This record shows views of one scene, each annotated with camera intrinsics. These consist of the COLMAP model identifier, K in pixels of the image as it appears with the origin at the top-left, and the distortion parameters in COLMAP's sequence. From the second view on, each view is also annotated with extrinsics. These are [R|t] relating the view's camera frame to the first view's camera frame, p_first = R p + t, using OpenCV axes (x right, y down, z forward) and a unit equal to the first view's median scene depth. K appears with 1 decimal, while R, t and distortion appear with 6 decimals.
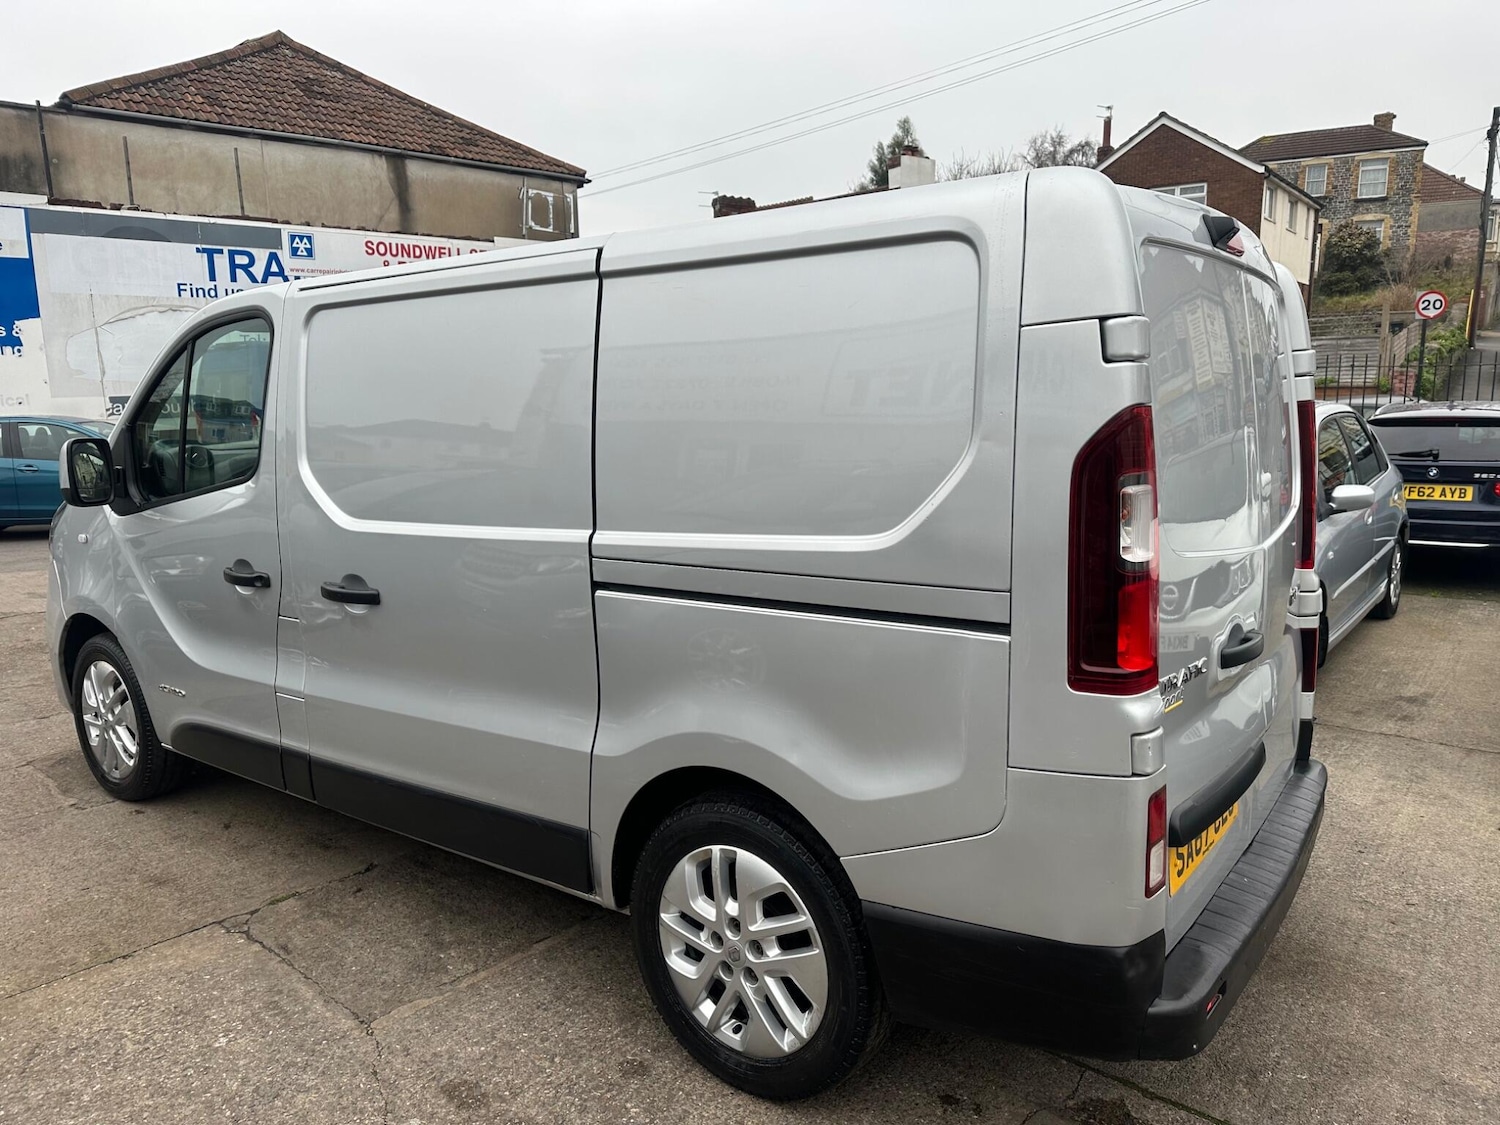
lens RADIAL K [[1057.7, 0, 753.3], [0, 1057.7, 557.9], [0, 0, 1]] dist [0.031415, -0.032701]
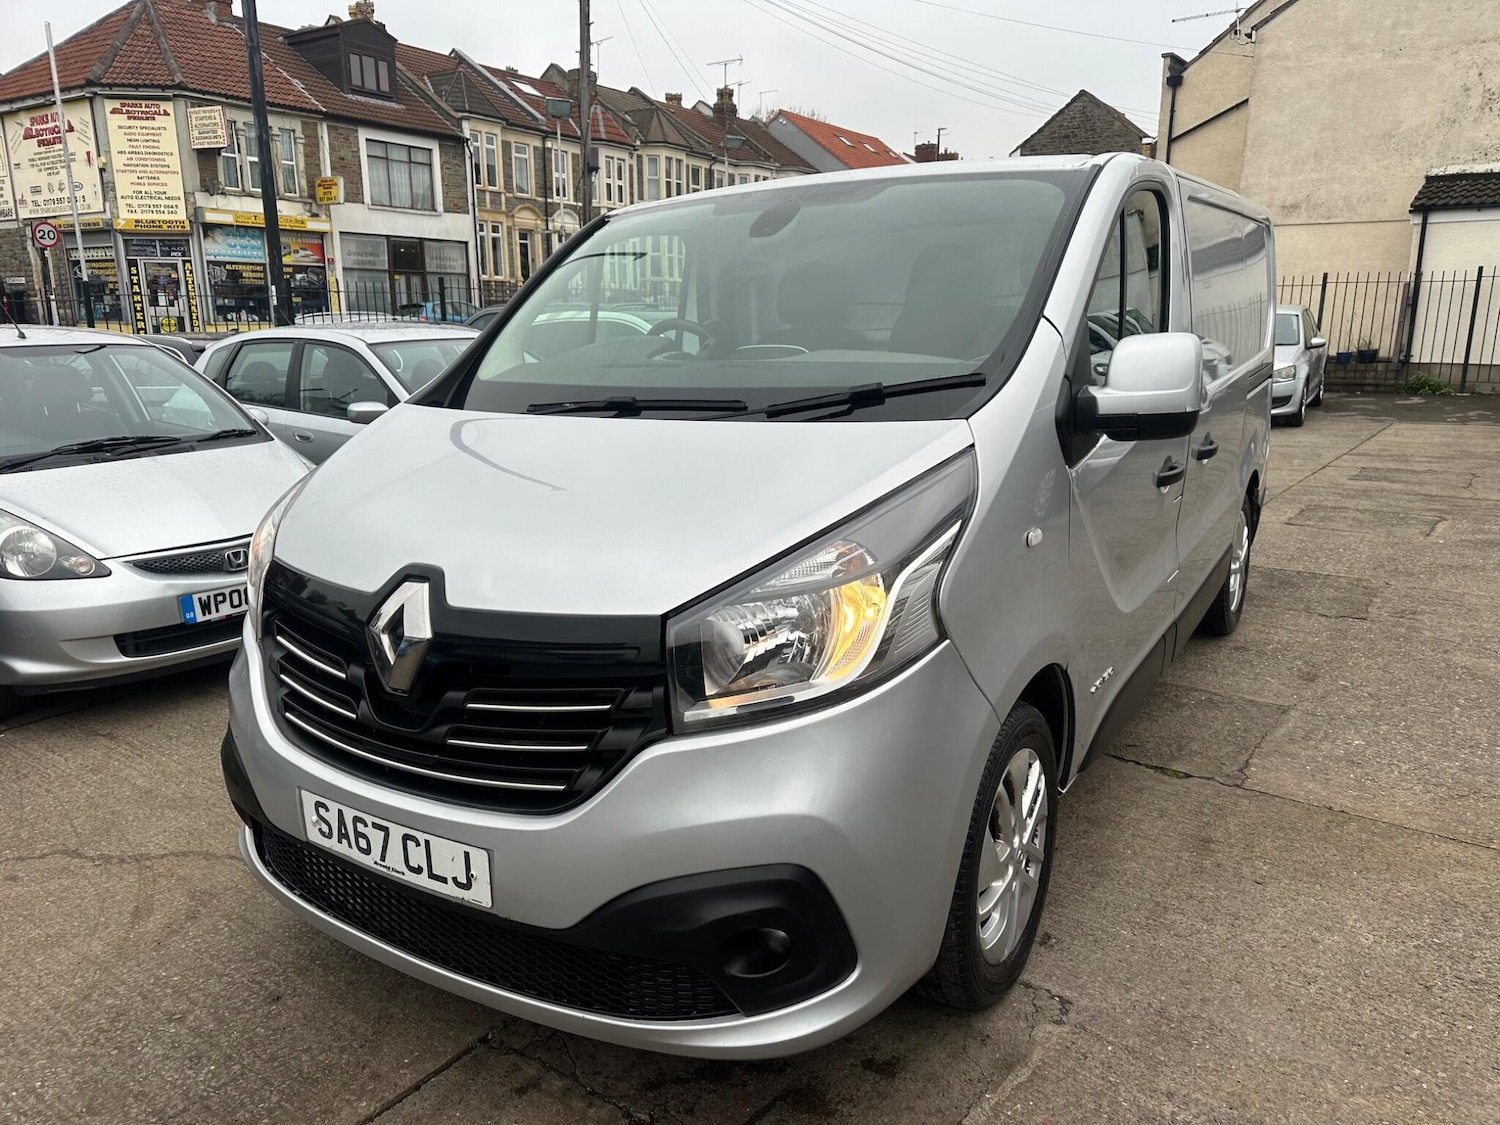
lens RADIAL K [[1057.7, 0, 759.4], [0, 1057.7, 562.0], [0, 0, 1]] dist [0.031415, -0.032701]
pose [[-0.077543, -0.215770, 0.973360, -1.130475], [0.173292, 0.958522, 0.226286, -0.150423], [-0.981813, 0.186223, -0.036936, 1.147004]]
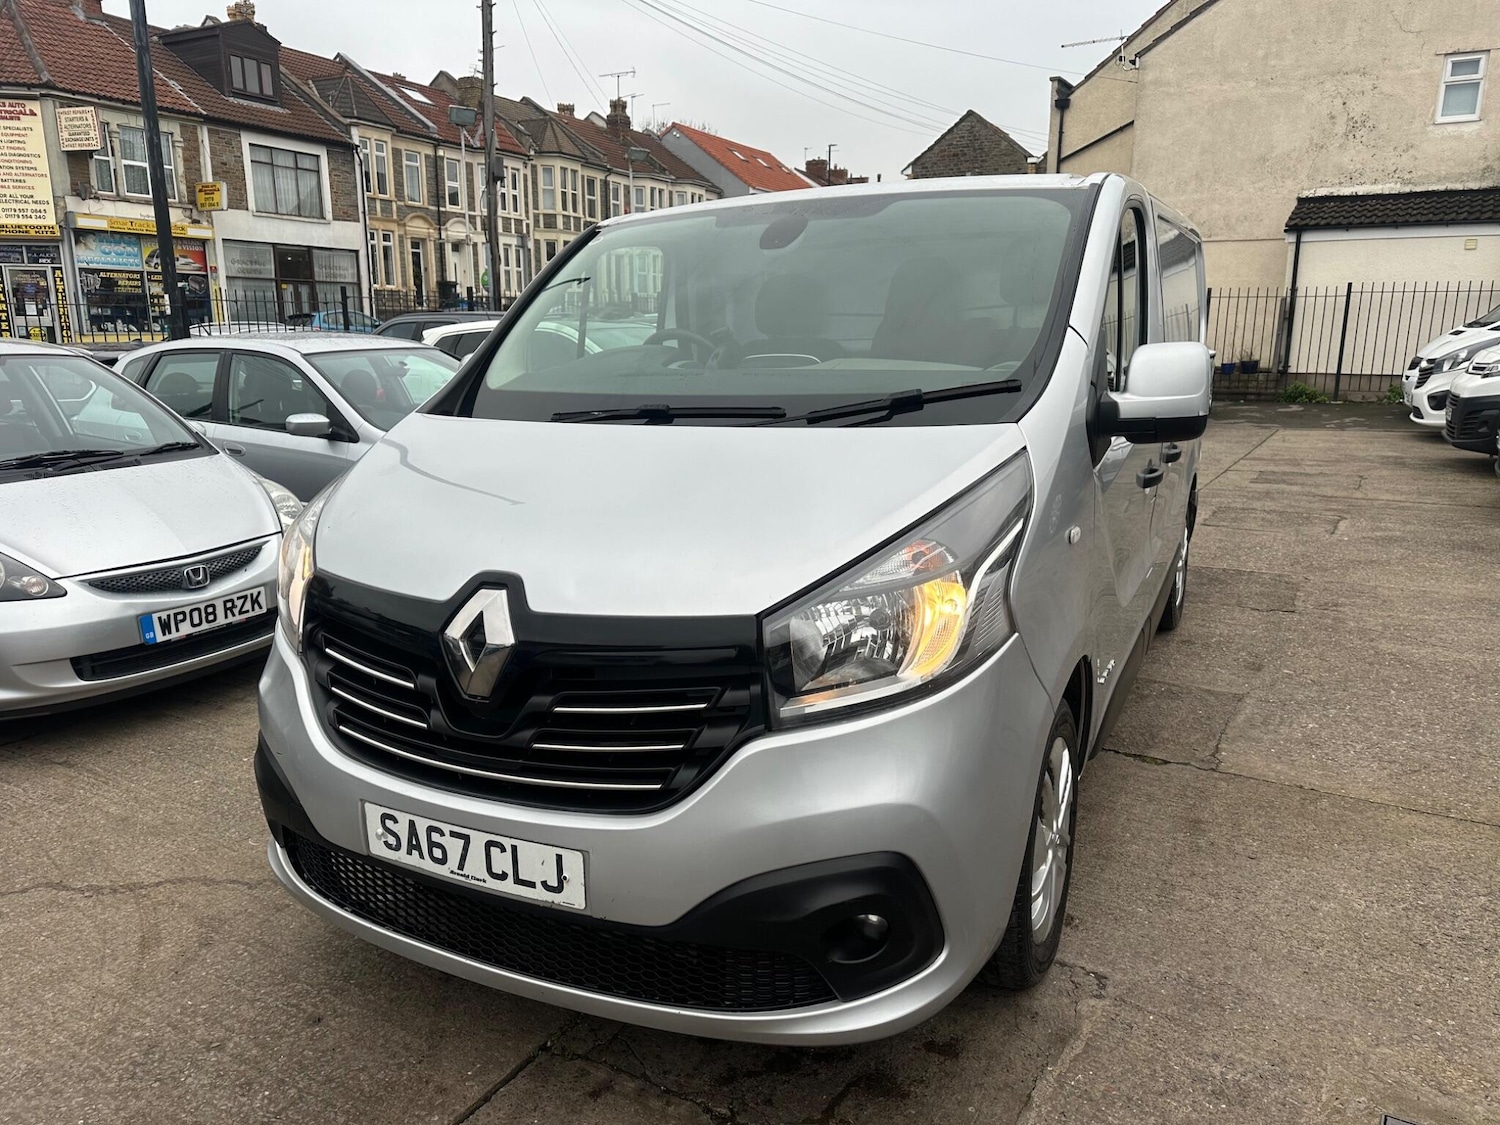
lens RADIAL K [[1057.7, 0, 757.6], [0, 1057.7, 560.6], [0, 0, 1]] dist [0.031415, -0.032701]
pose [[-0.175085, -0.201789, 0.963653, -1.134949], [0.169802, 0.957916, 0.231439, -0.163206], [-0.969800, 0.204152, -0.133453, 1.229283]]
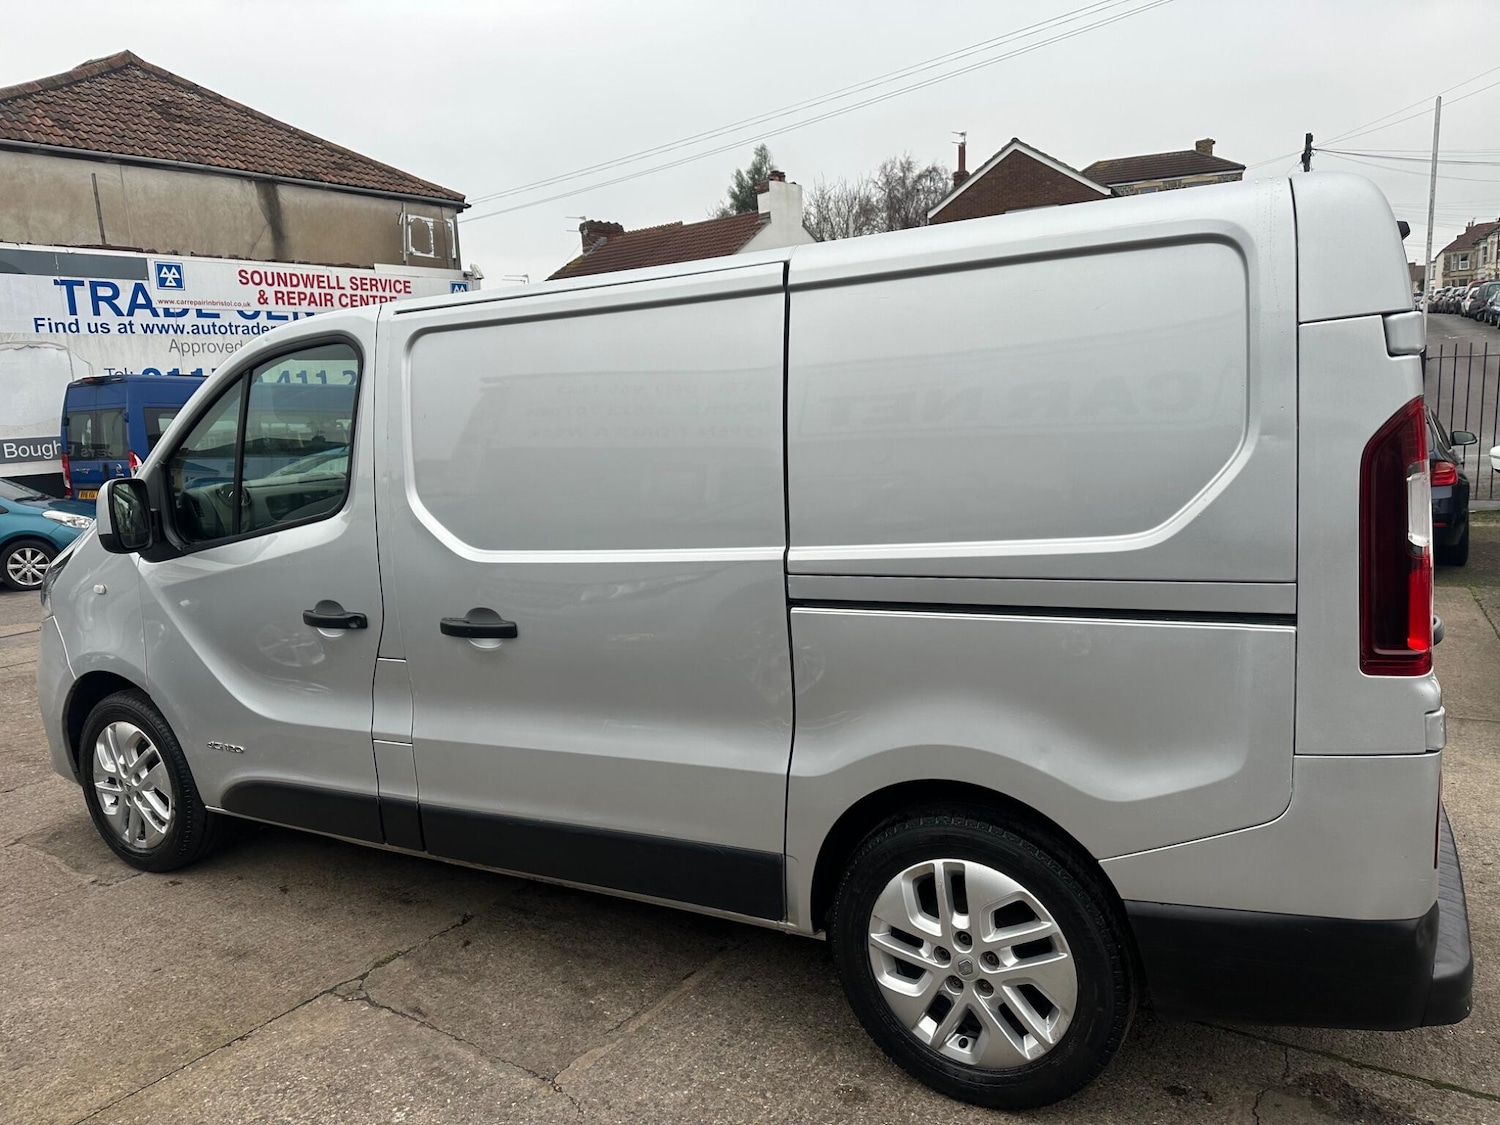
lens RADIAL K [[1057.7, 0, 751.1], [0, 1057.7, 562.3], [0, 0, 1]] dist [0.031415, -0.032701]
pose [[0.991057, -0.048618, 0.124270, -0.183719], [0.050822, 0.998601, -0.014630, 0.000468], [-0.123385, 0.020815, 0.992141, 0.019339]]
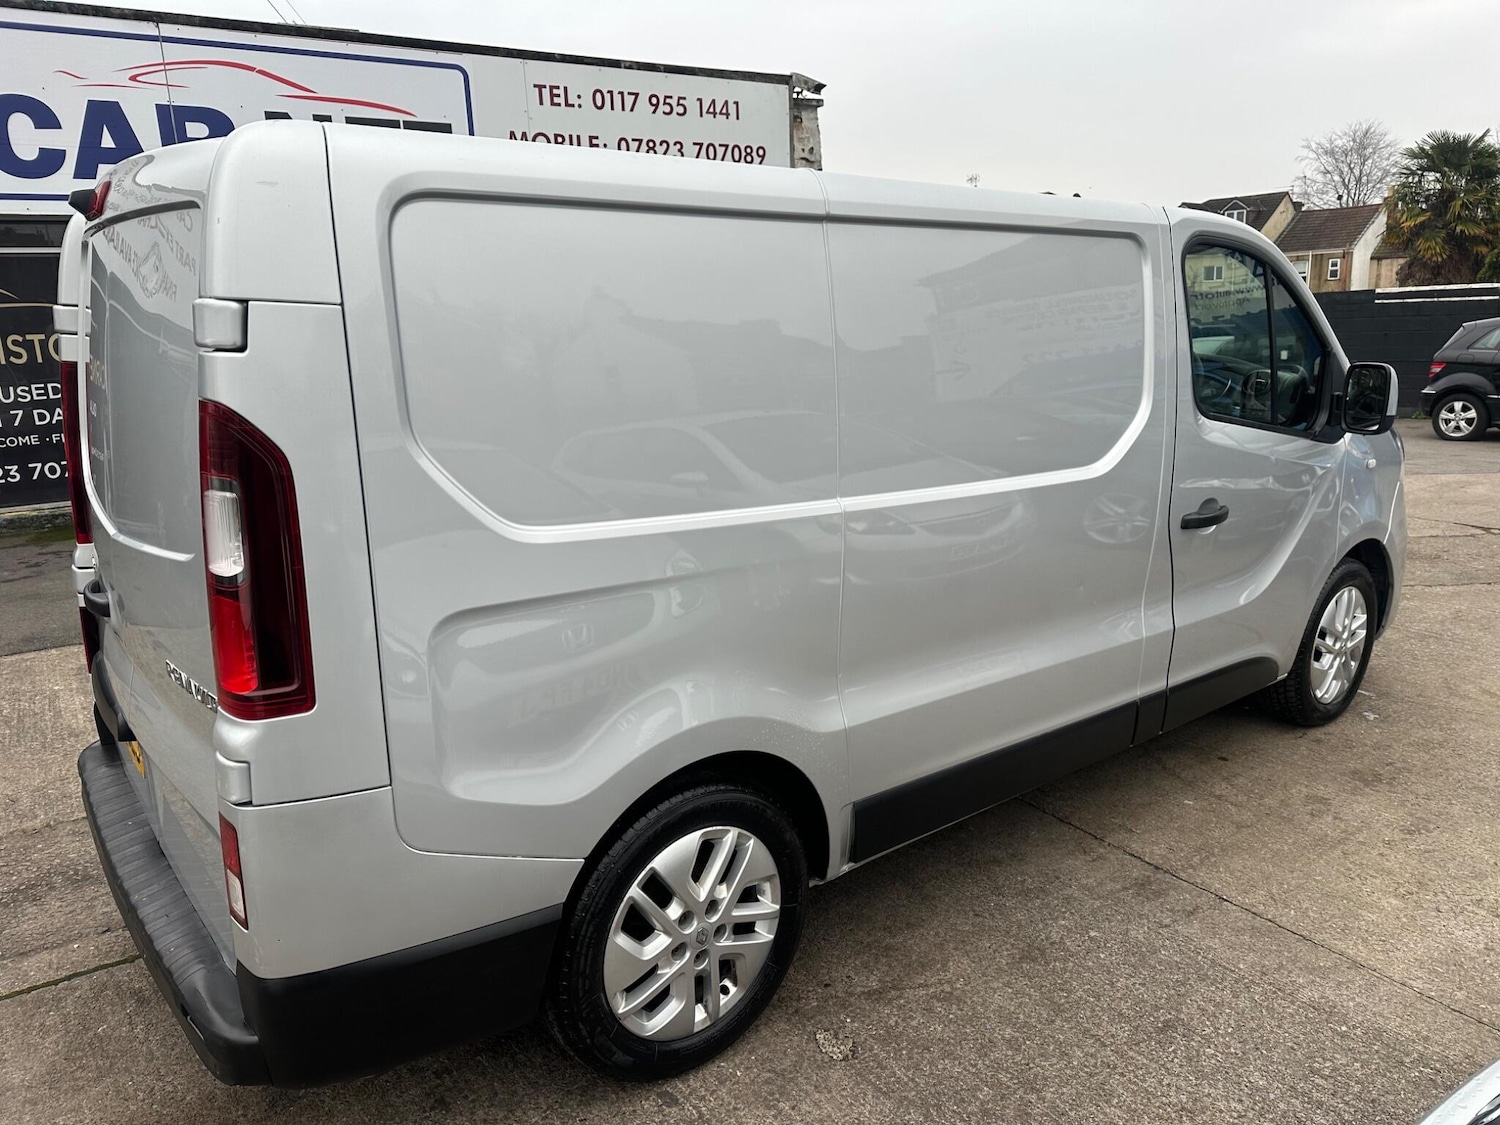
lens RADIAL K [[1057.7, 0, 754.6], [0, 1057.7, 567.3], [0, 0, 1]] dist [0.031415, -0.032701]
pose [[-0.258823, 0.244084, -0.934577, 0.717996], [-0.125260, 0.950895, 0.283036, -0.187149], [0.957769, 0.190322, -0.215539, 1.035559]]
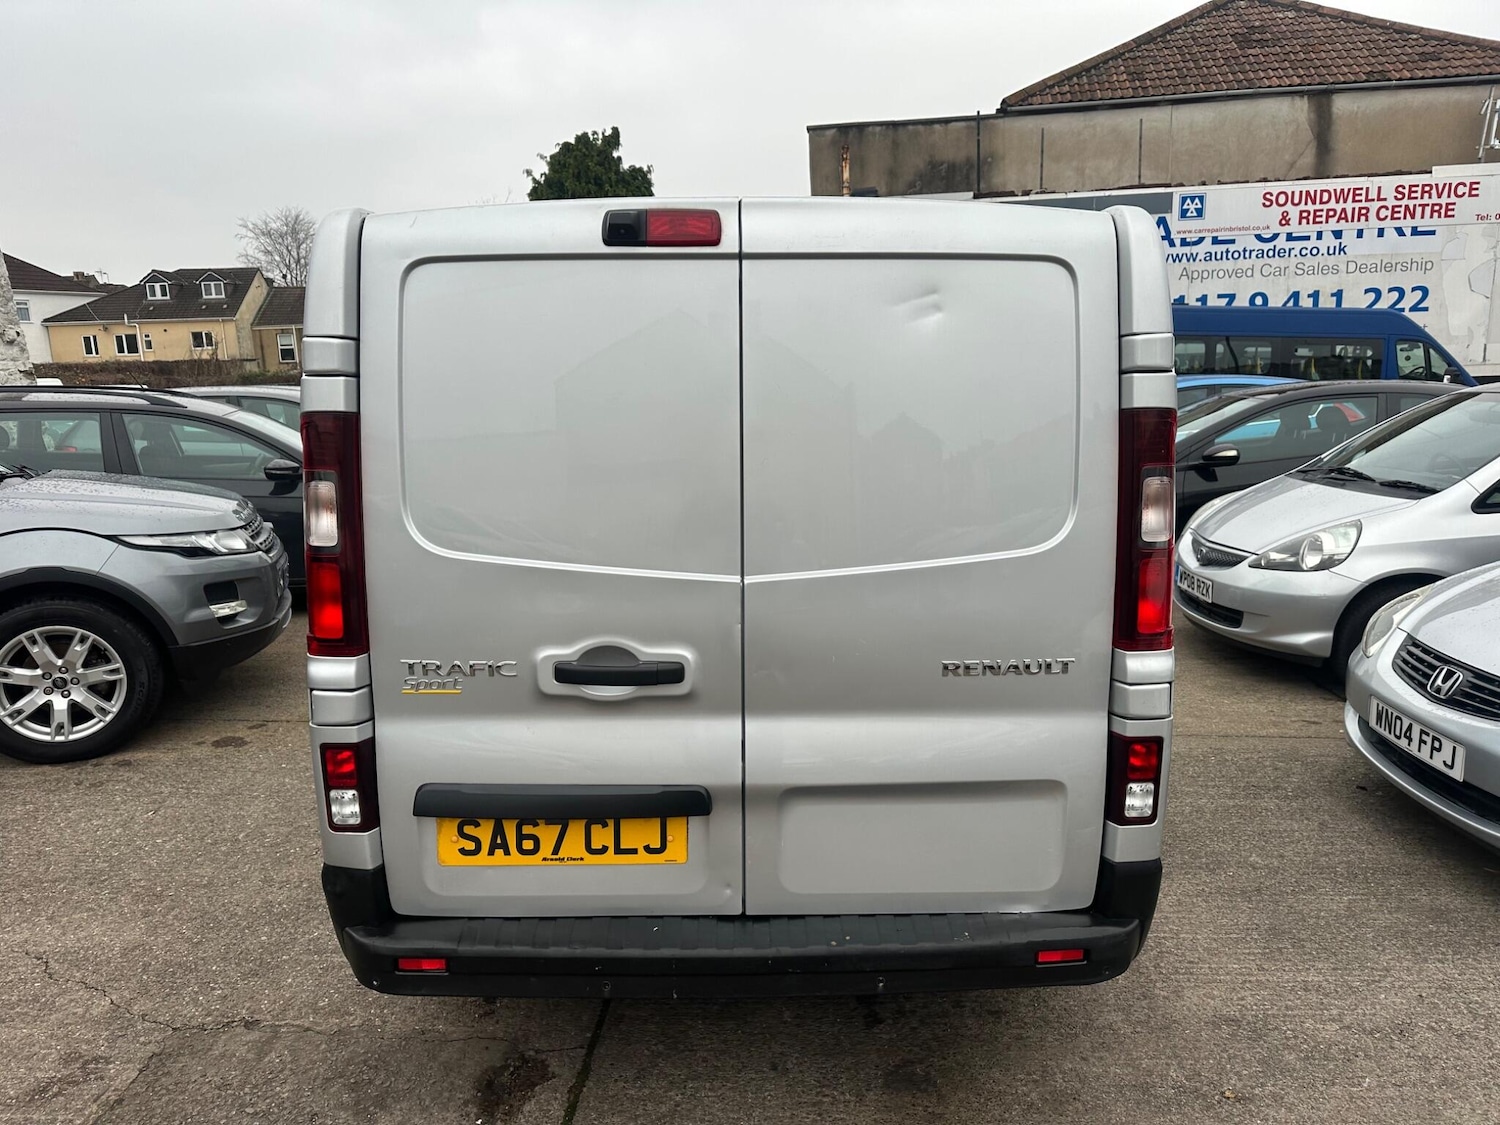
lens RADIAL K [[1057.7, 0, 751.5], [0, 1057.7, 559.4], [0, 0, 1]] dist [0.031415, -0.032701]
pose [[0.601308, 0.149112, -0.784981, 0.691165], [-0.115587, 0.988332, 0.099198, -0.067551], [0.790613, 0.031085, 0.611527, 0.286263]]
